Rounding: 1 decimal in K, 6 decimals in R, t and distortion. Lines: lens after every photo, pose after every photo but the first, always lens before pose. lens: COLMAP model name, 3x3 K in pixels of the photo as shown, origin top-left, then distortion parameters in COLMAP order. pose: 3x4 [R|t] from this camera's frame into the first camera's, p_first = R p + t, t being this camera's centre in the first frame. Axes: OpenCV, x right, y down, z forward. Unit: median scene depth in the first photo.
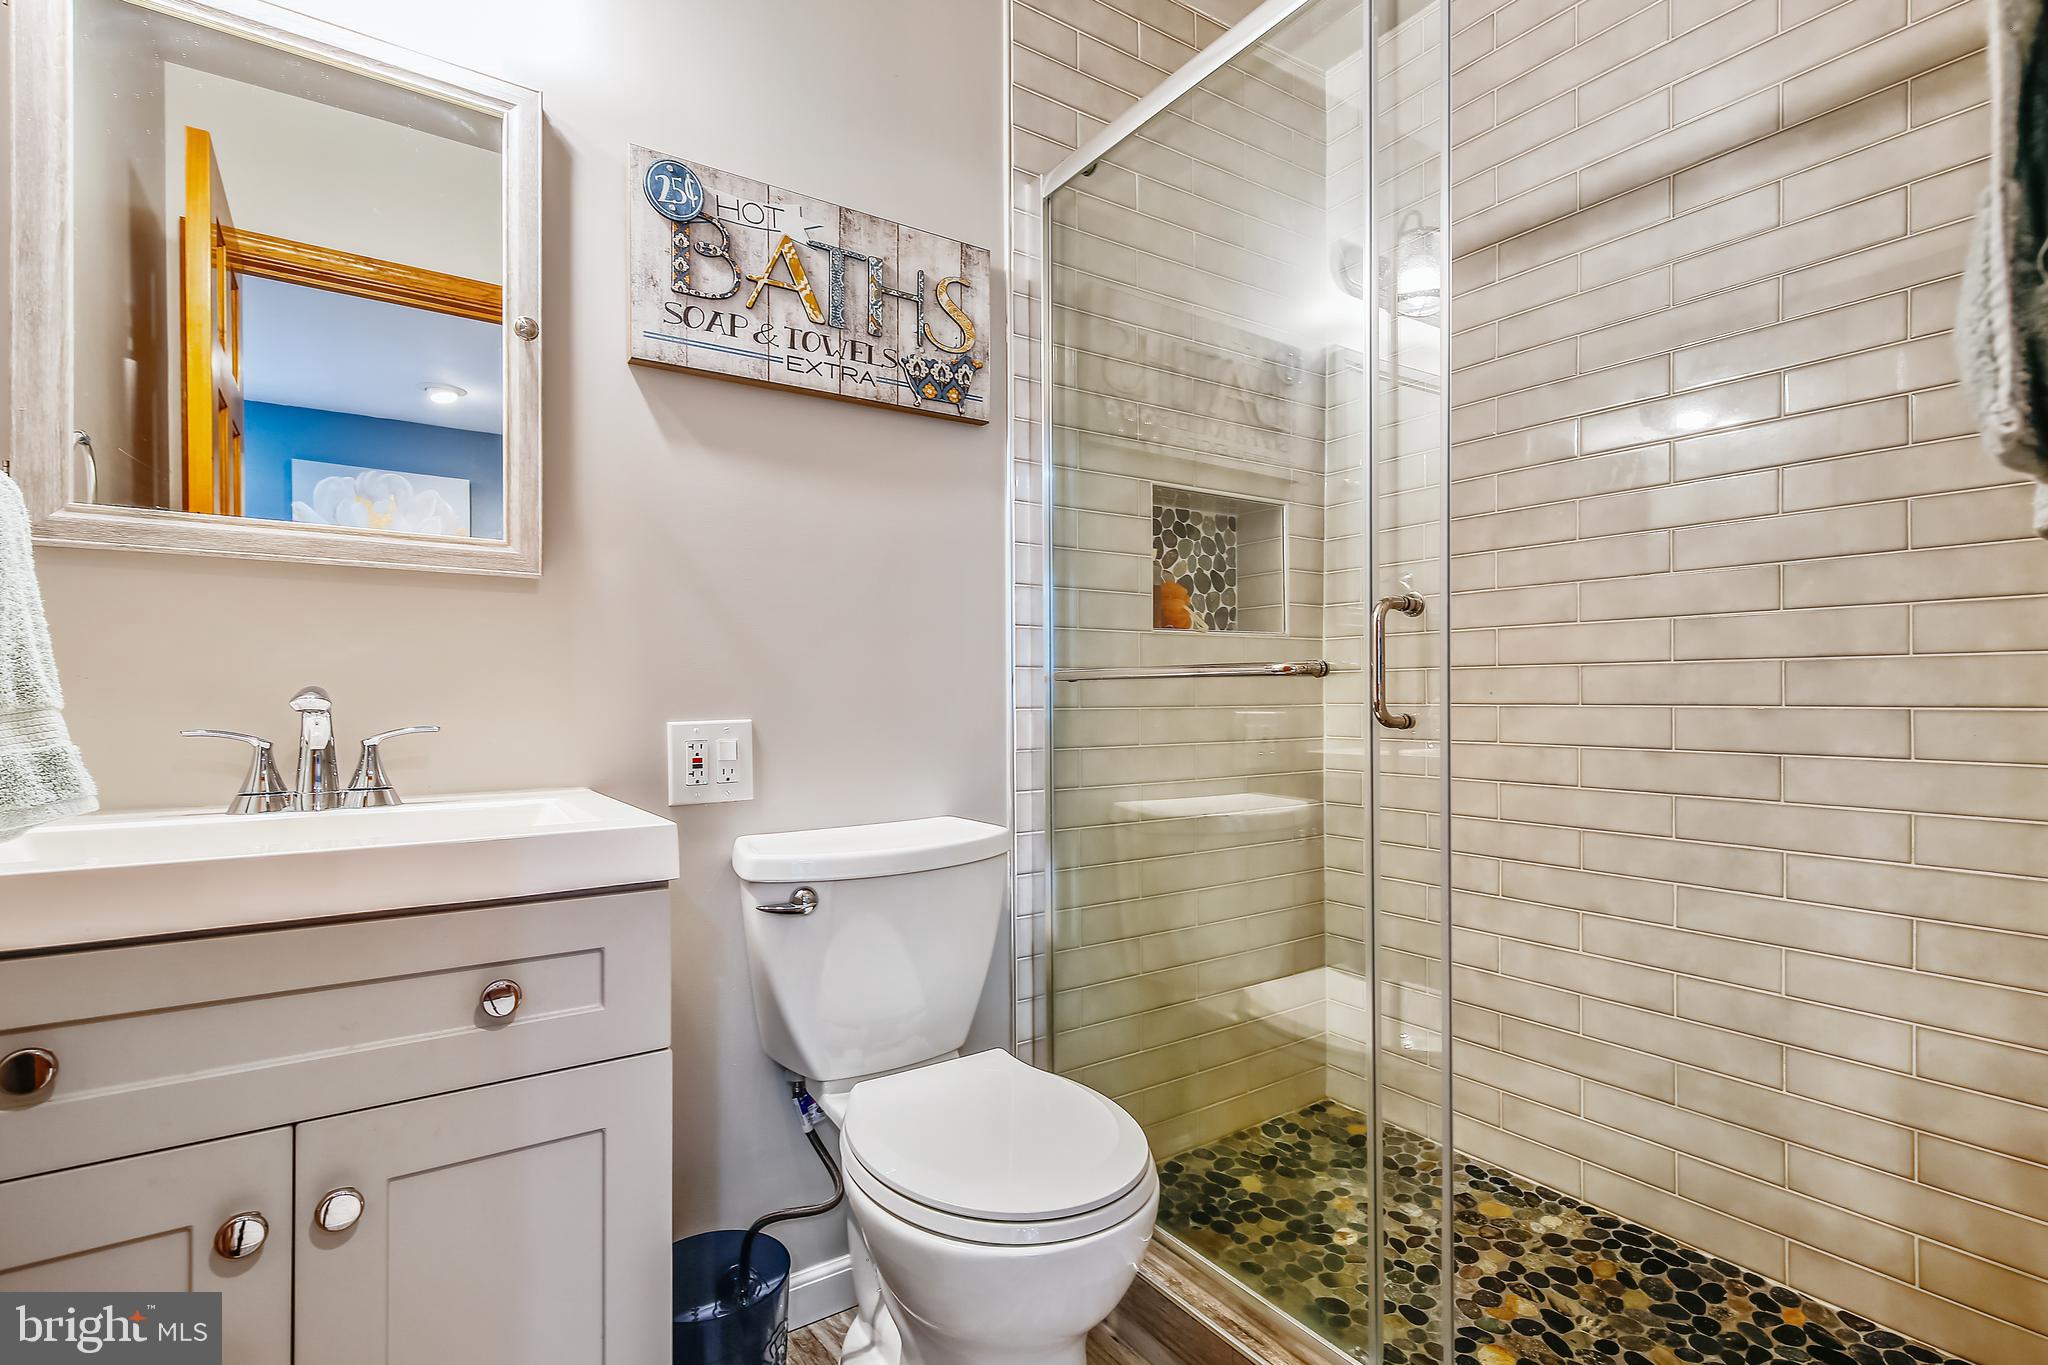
lens RADIAL K [[941.6, 0, 1017.4], [0, 941.6, 687.9], [0, 0, 1]] dist [0.001337, 0.002001]
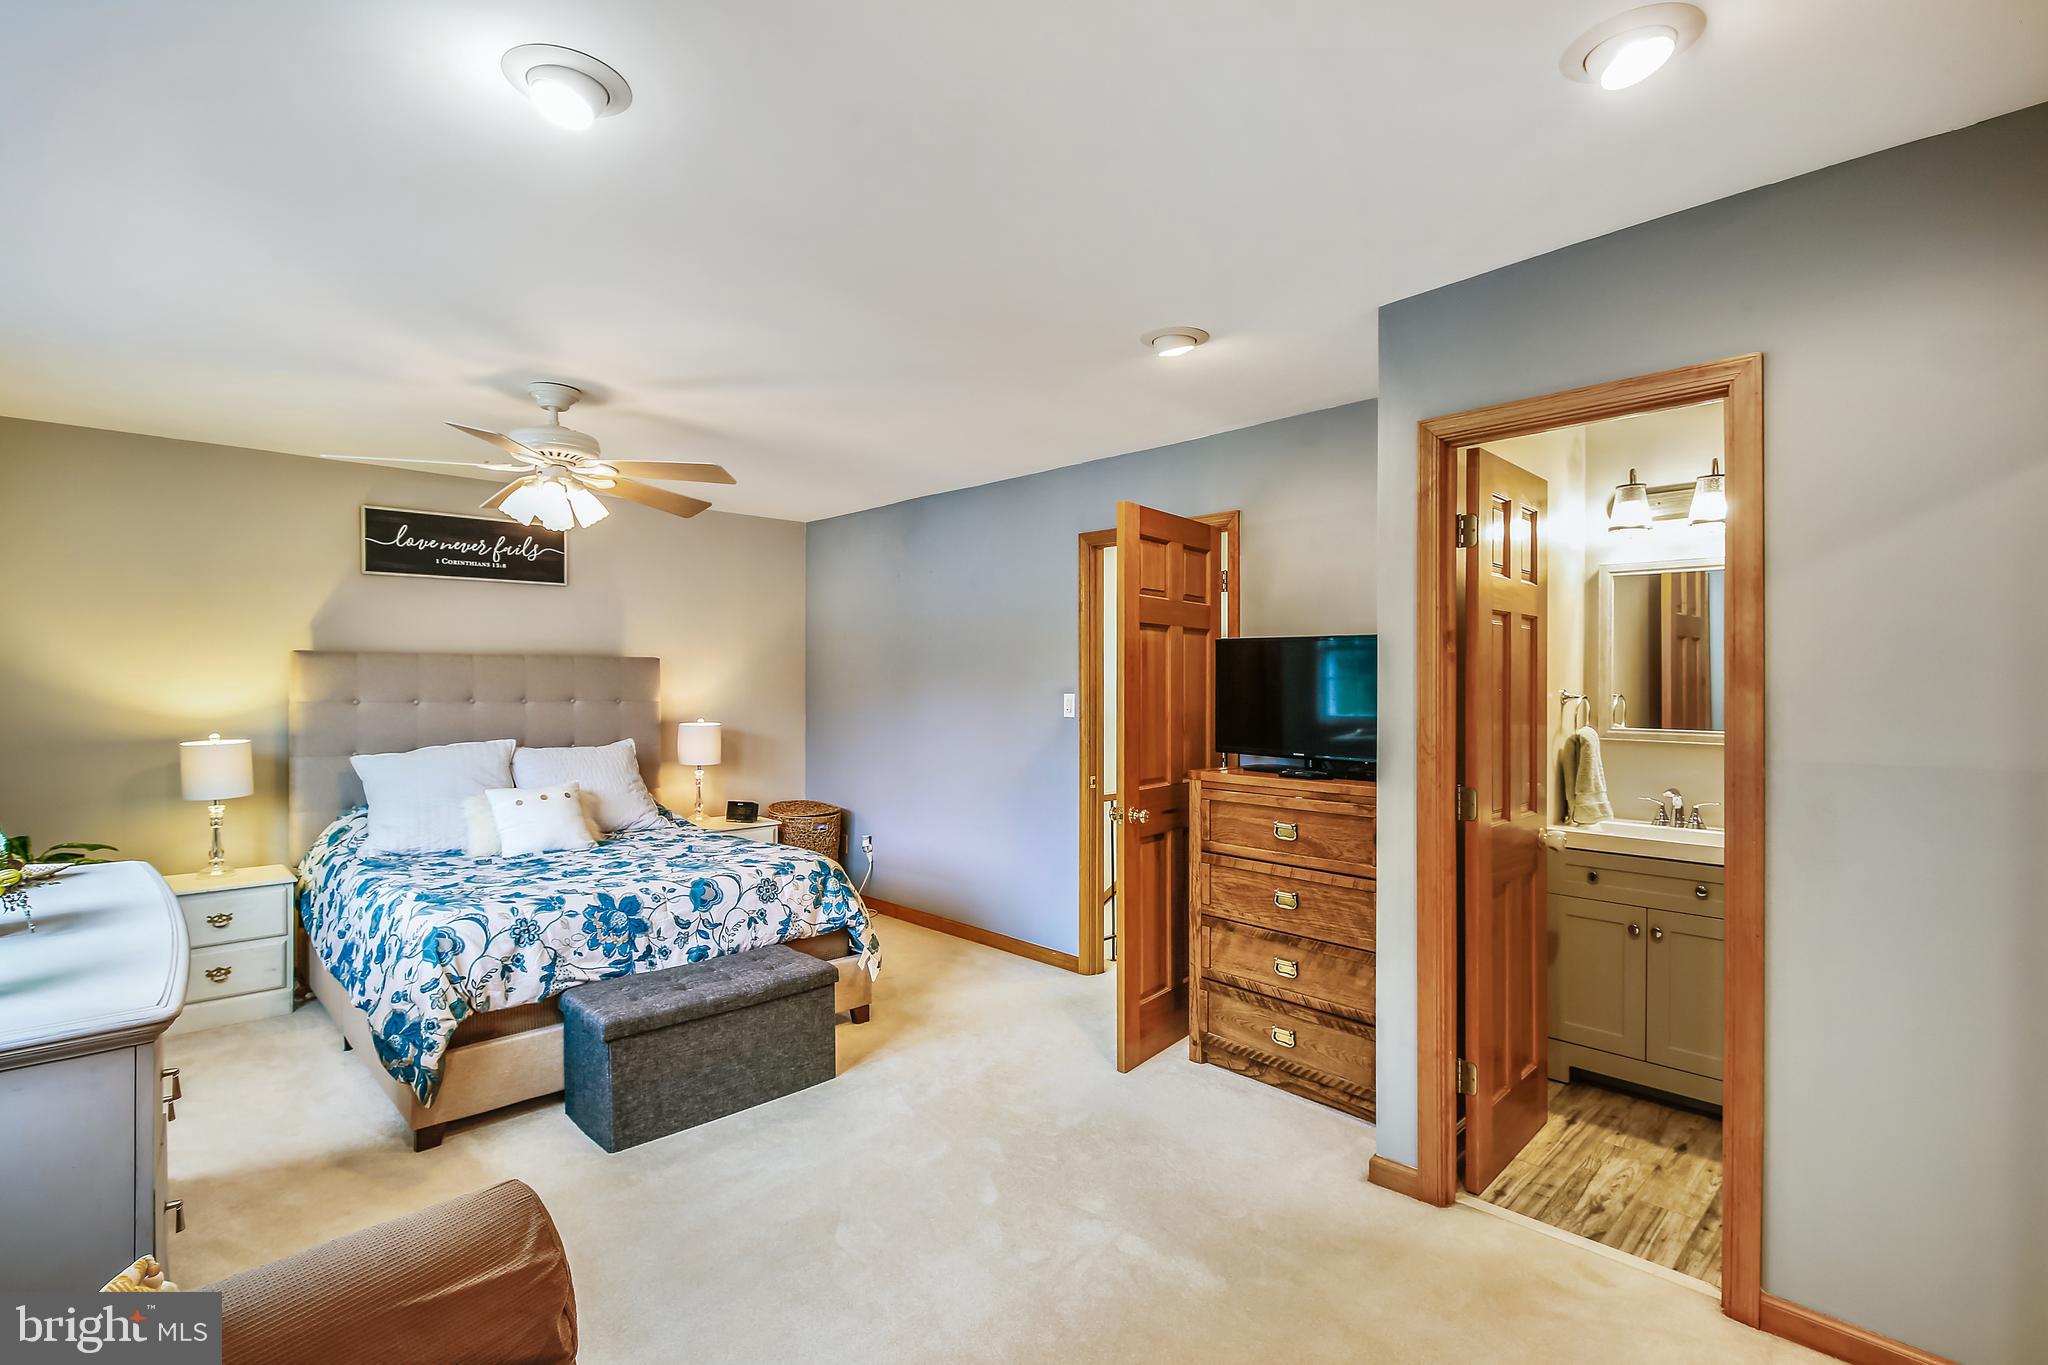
lens RADIAL K [[941.6, 0, 1020.0], [0, 941.6, 678.9], [0, 0, 1]] dist [0.001337, 0.002001]
pose [[0.153936, 0.006720, -0.988058, 2.465377], [0.005795, 0.999954, 0.007704, -0.493253], [0.988064, -0.006911, 0.153890, -1.987840]]
